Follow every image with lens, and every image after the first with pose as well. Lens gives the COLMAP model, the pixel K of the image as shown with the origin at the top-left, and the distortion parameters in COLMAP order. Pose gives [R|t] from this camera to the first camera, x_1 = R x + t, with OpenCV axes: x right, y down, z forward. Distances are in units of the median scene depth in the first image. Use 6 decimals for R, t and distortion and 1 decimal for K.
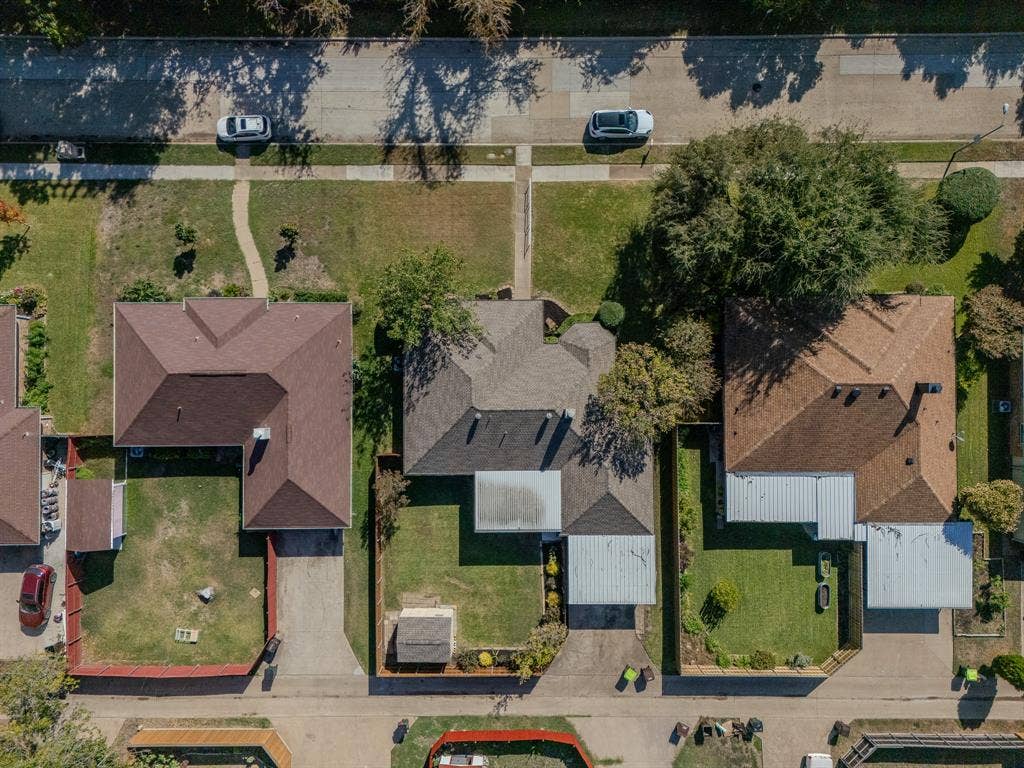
lens RADIAL K [[746.2, 0, 512.0], [0, 746.2, 384.0], [0, 0, 1]] dist [0.075784, -0.076389]
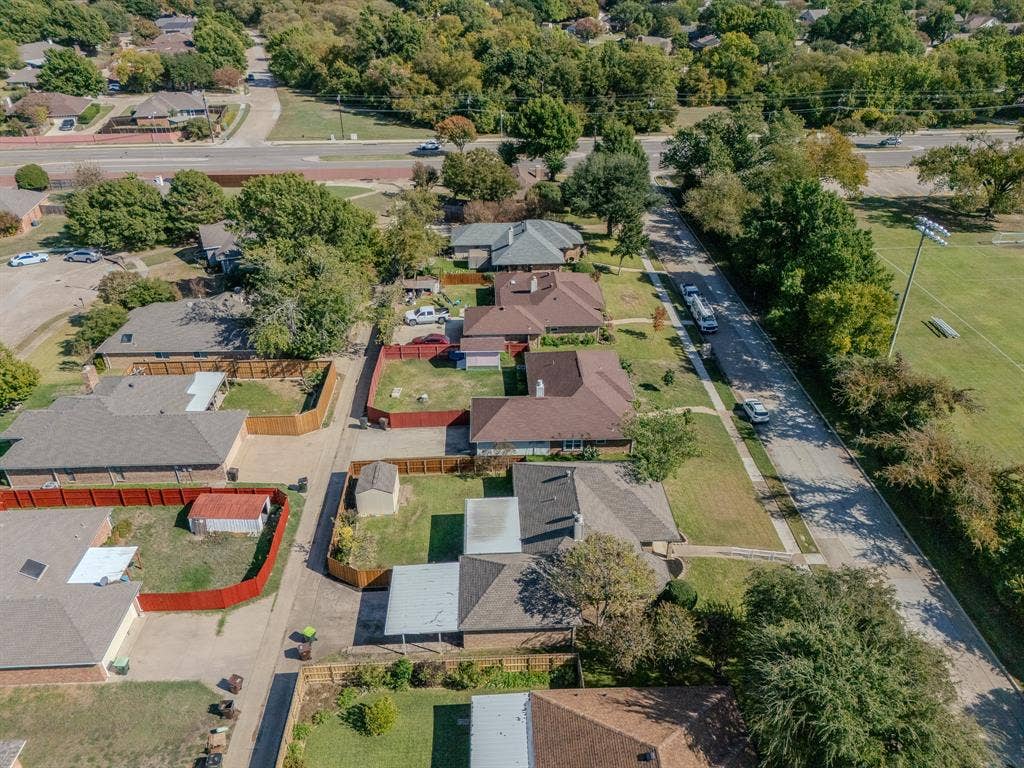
lens RADIAL K [[746.2, 0, 512.0], [0, 746.2, 384.0], [0, 0, 1]] dist [0.075784, -0.076389]
pose [[0.033780, 0.518679, -0.854301, 0.801635], [-0.999275, 0.032554, -0.019748, 0.136298], [0.017568, 0.854349, 0.519403, 0.240502]]
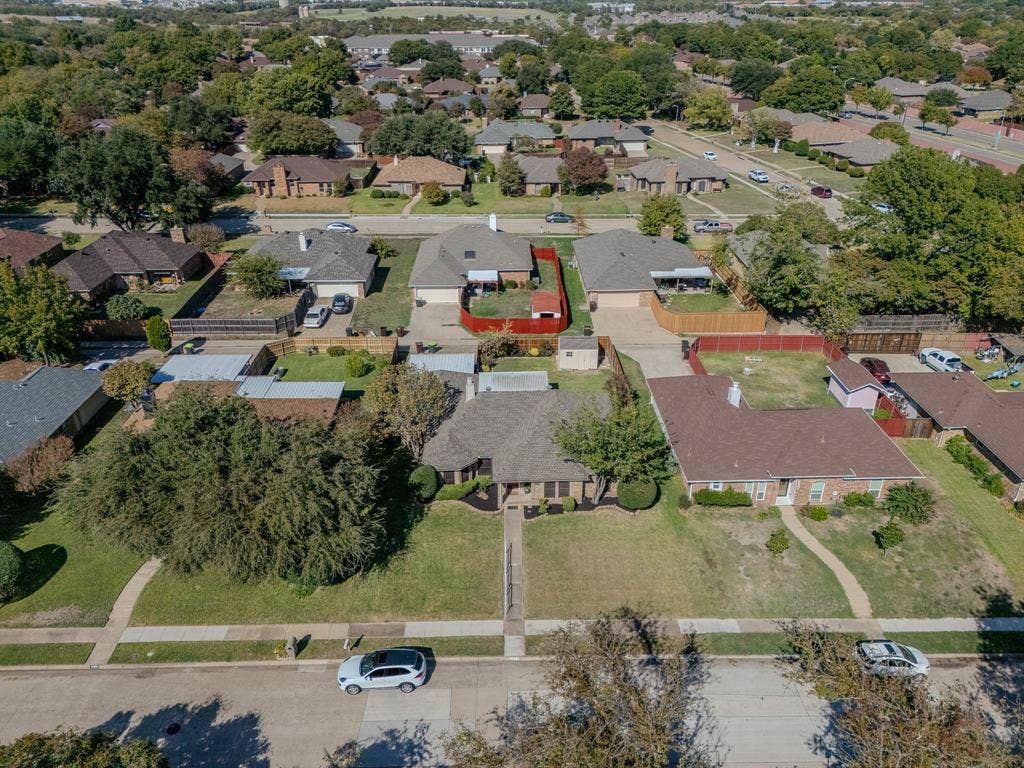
lens RADIAL K [[746.2, 0, 512.0], [0, 746.2, 384.0], [0, 0, 1]] dist [0.075784, -0.076389]
pose [[-0.999860, 0.006518, -0.015420, 0.027882], [-0.016710, -0.444291, 0.895727, -0.899838], [-0.001013, 0.895859, 0.444338, 0.433091]]
